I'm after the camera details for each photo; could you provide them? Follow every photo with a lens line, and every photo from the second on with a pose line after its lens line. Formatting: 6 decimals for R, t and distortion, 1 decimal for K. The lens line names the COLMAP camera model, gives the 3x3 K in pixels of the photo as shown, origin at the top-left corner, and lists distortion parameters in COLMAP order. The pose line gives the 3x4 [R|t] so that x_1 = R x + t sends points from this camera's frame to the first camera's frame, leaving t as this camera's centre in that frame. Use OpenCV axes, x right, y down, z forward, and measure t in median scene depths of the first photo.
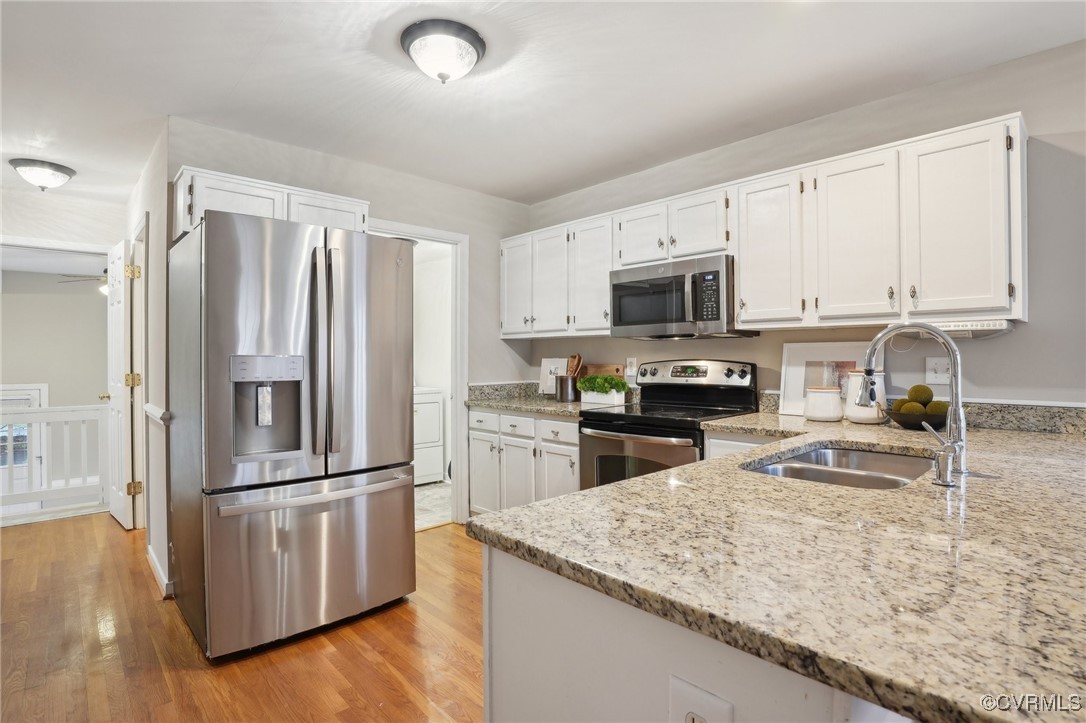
lens RADIAL K [[520.0, 0, 546.0], [0, 520.0, 362.3], [0, 0, 1]] dist [-0.040680, 0.001628]
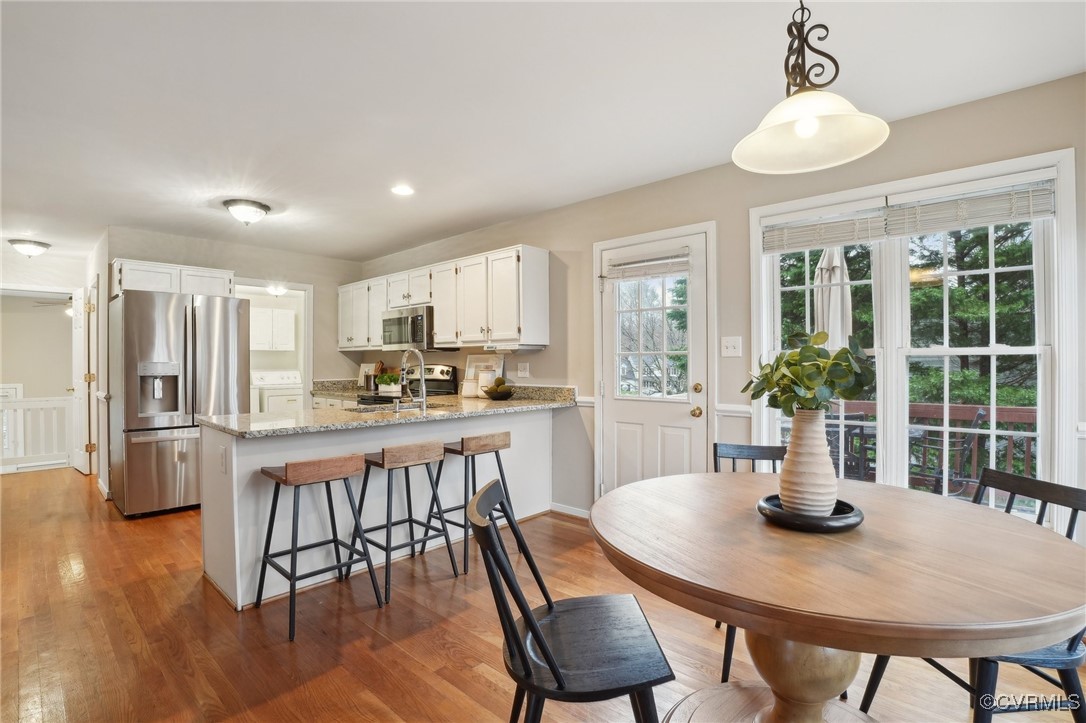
lens RADIAL K [[493.7, 0, 538.5], [0, 493.7, 365.9], [0, 0, 1]] dist [-0.037335, 0.000170]
pose [[0.998074, -0.001507, 0.062022, 0.582082], [0.001649, 0.999996, -0.002238, 0.004653], [-0.062018, 0.002336, 0.998072, -0.681343]]
